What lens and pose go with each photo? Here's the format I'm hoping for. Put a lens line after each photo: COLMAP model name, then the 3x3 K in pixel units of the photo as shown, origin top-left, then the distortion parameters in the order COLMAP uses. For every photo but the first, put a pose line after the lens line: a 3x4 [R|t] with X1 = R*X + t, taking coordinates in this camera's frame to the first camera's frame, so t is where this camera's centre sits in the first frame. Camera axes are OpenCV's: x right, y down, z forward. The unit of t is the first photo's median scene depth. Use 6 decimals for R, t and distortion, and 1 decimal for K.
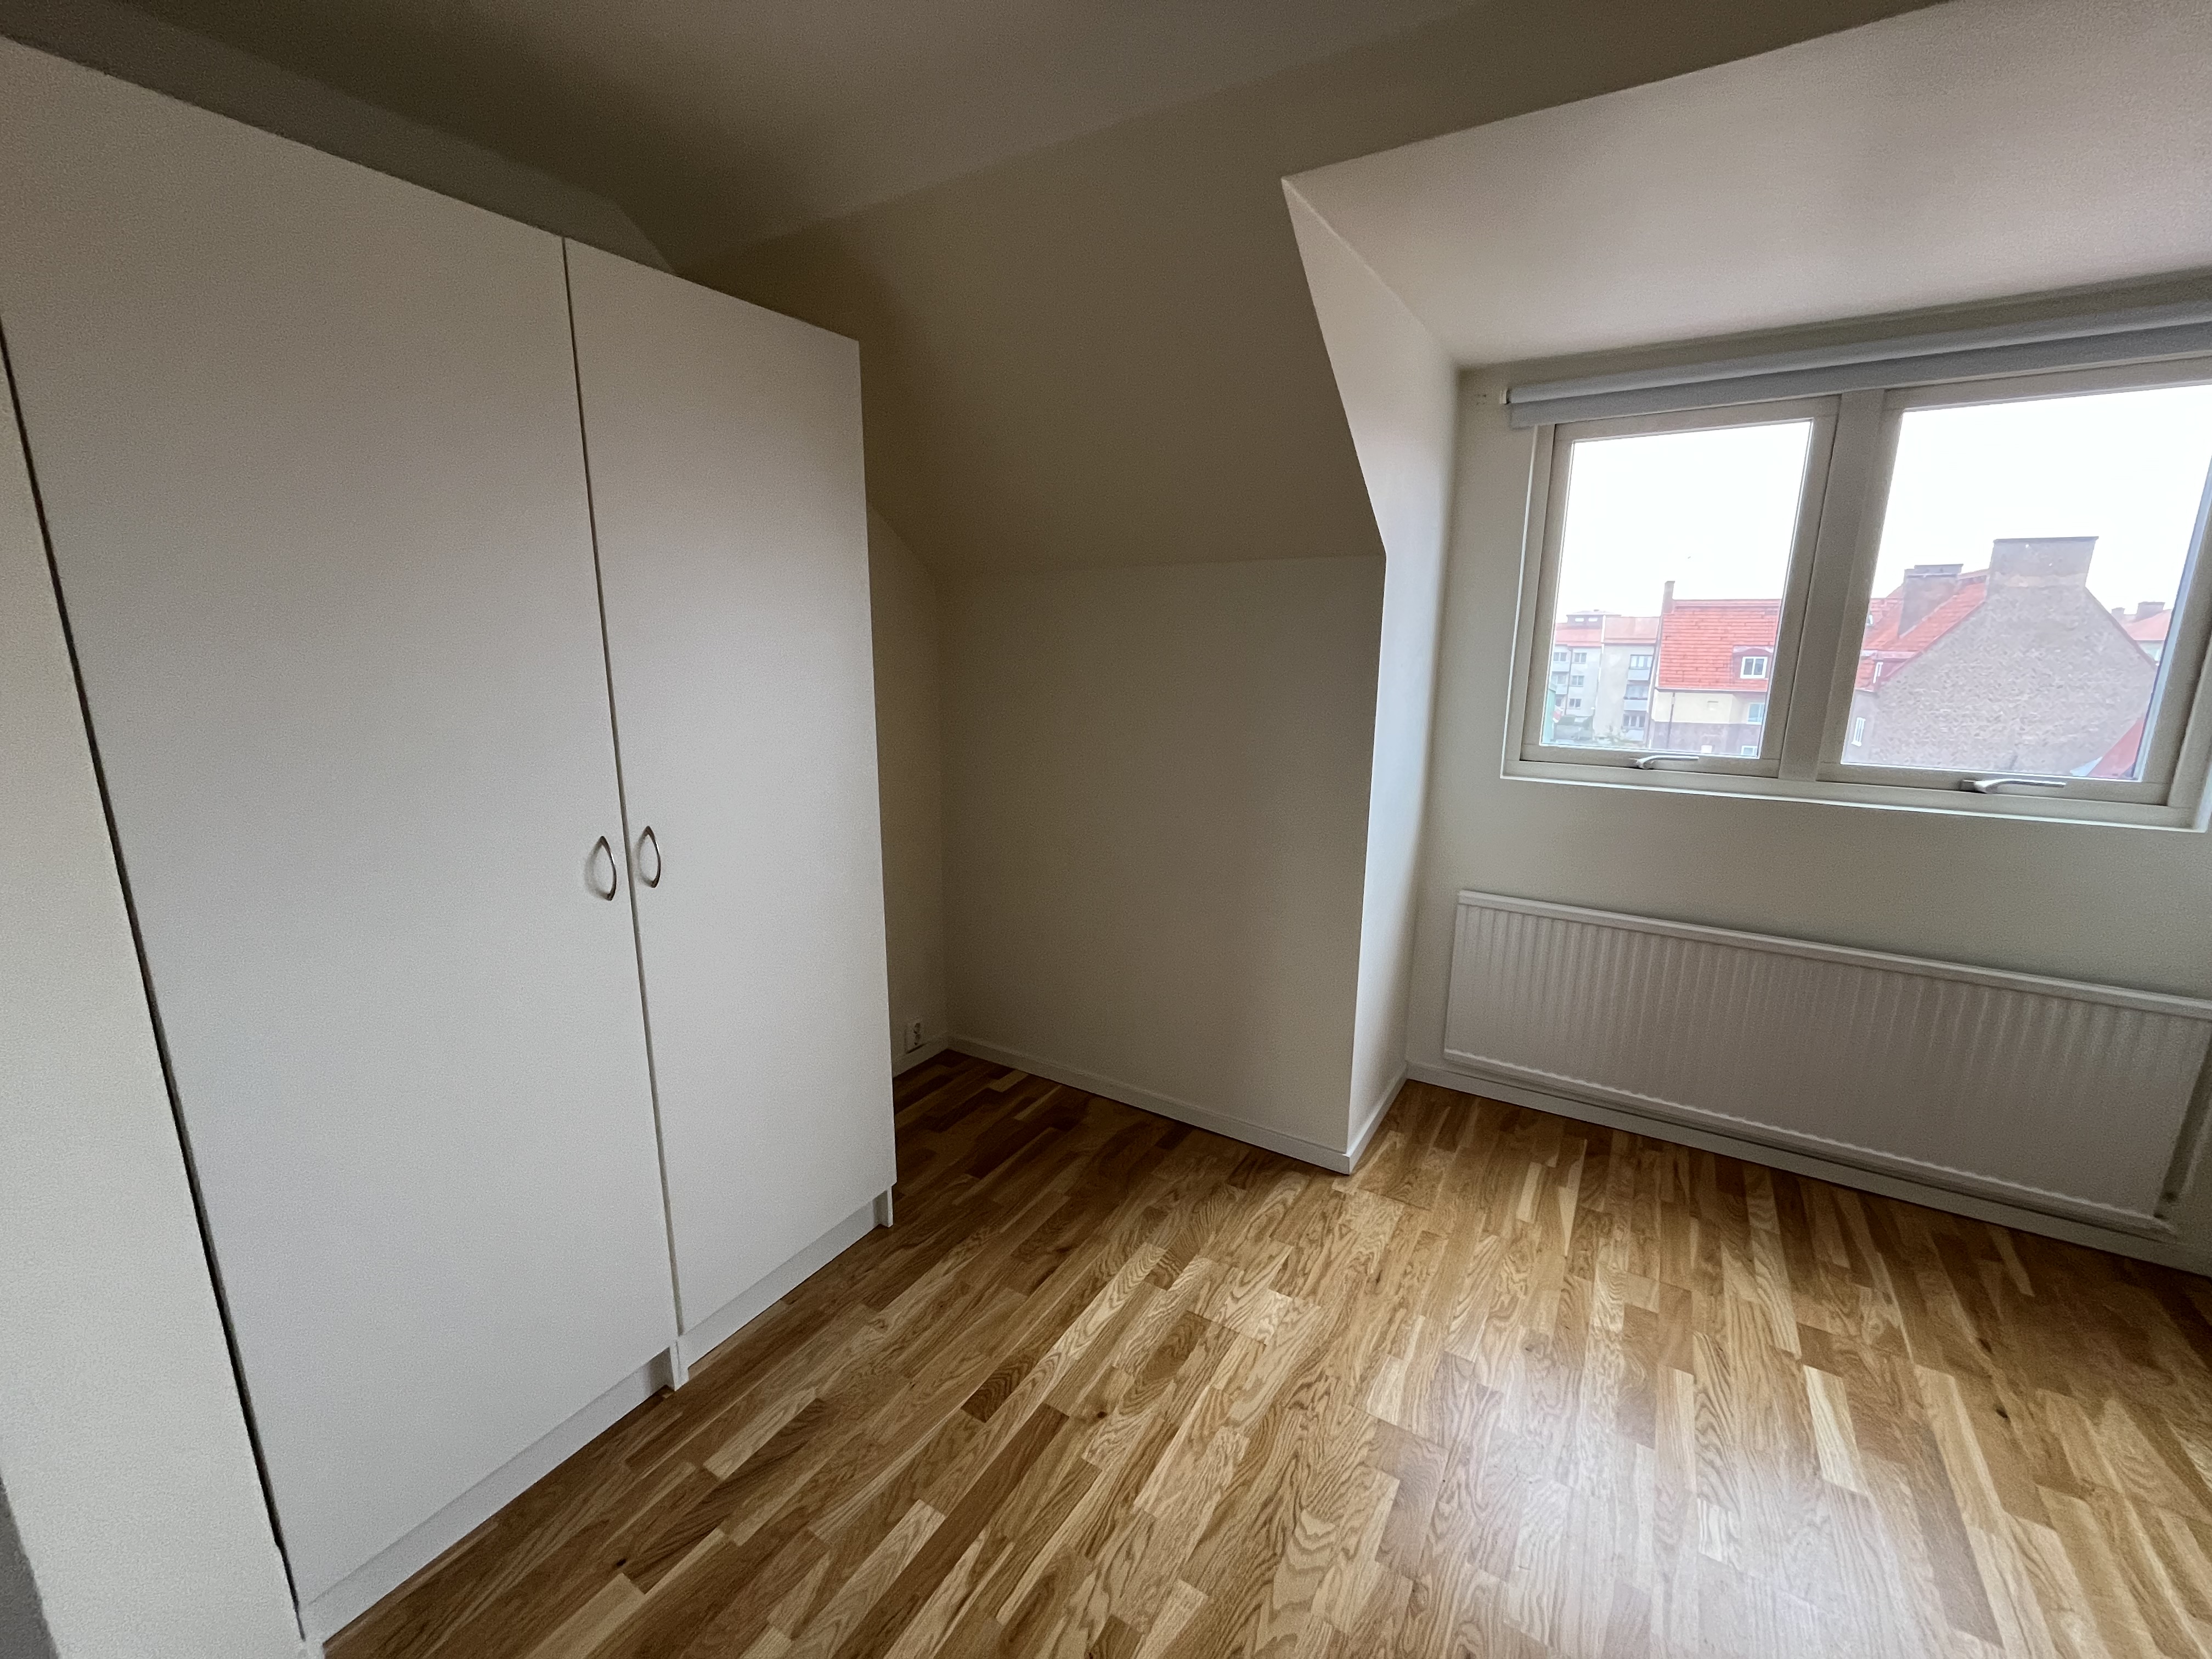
lens RADIAL K [[898.1, 0, 1087.2], [0, 898.1, 830.9], [0, 0, 1]] dist [-0.003349, 0.000458]
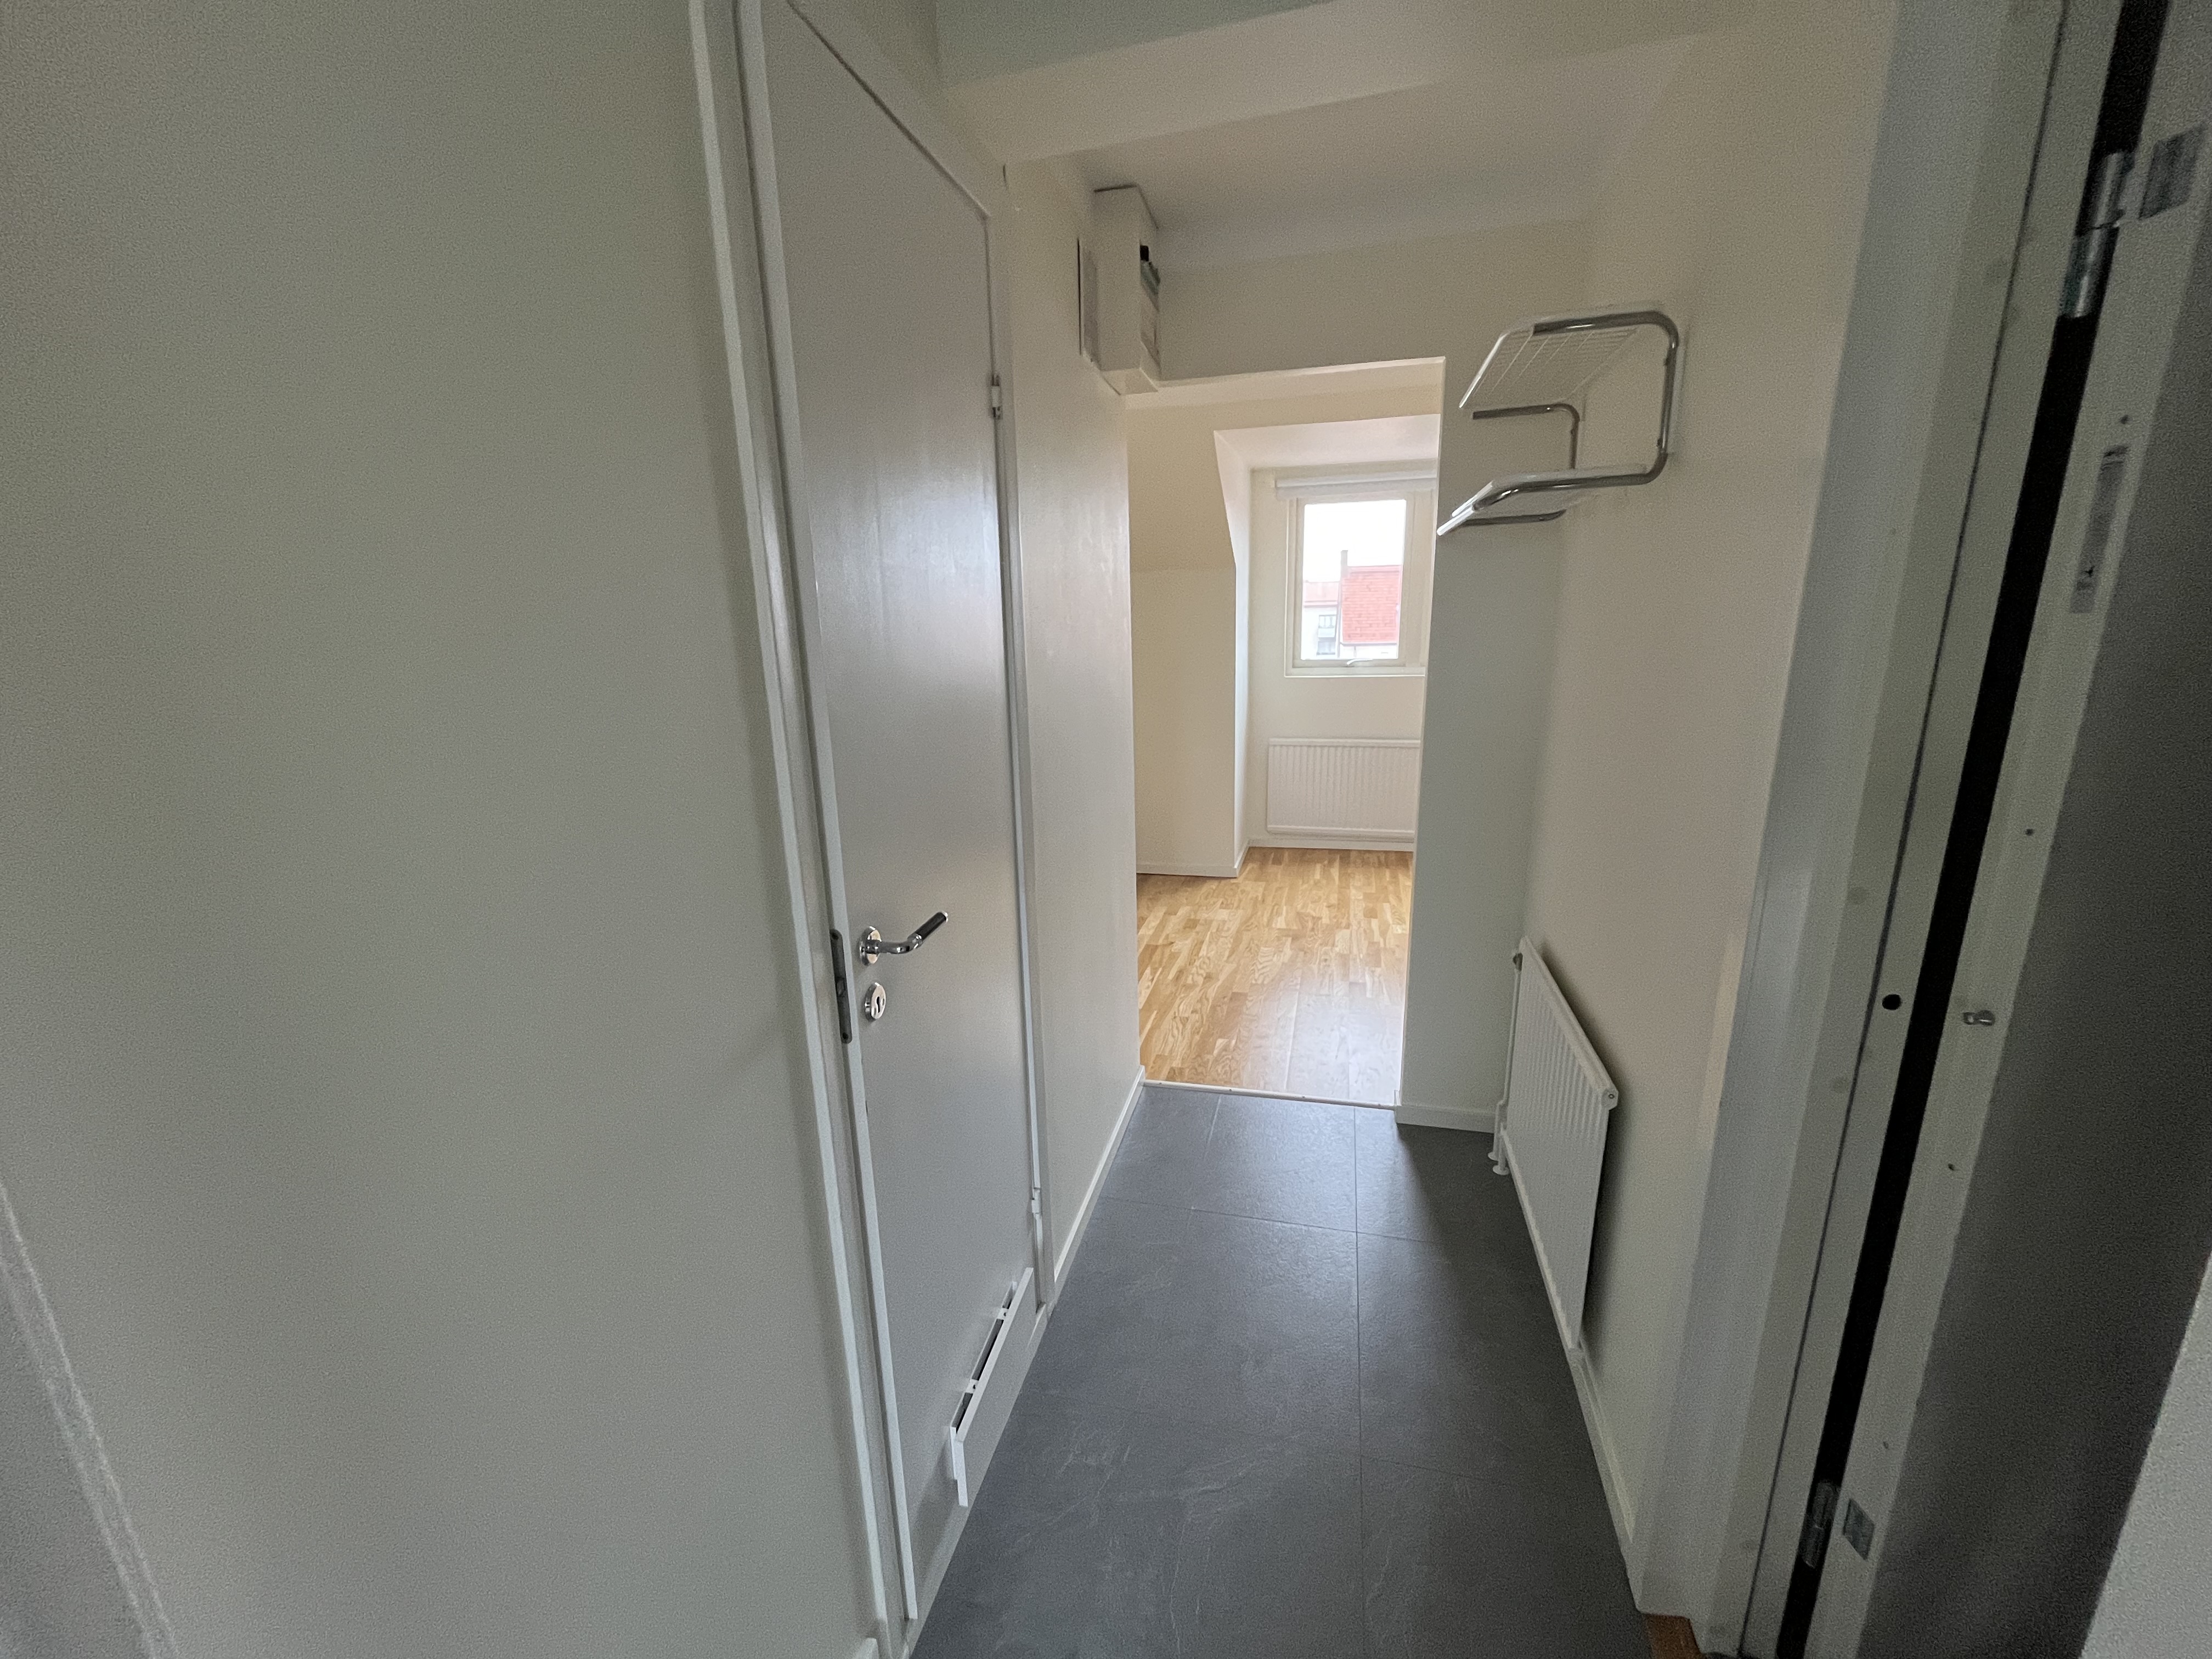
lens RADIAL K [[898.1, 0, 1097.2], [0, 898.1, 830.2], [0, 0, 1]] dist [-0.003349, 0.000458]
pose [[0.954376, -0.099982, 0.281370, -0.637244], [0.092350, 0.994911, 0.040291, 0.195787], [-0.283967, -0.012468, 0.958753, -0.945947]]
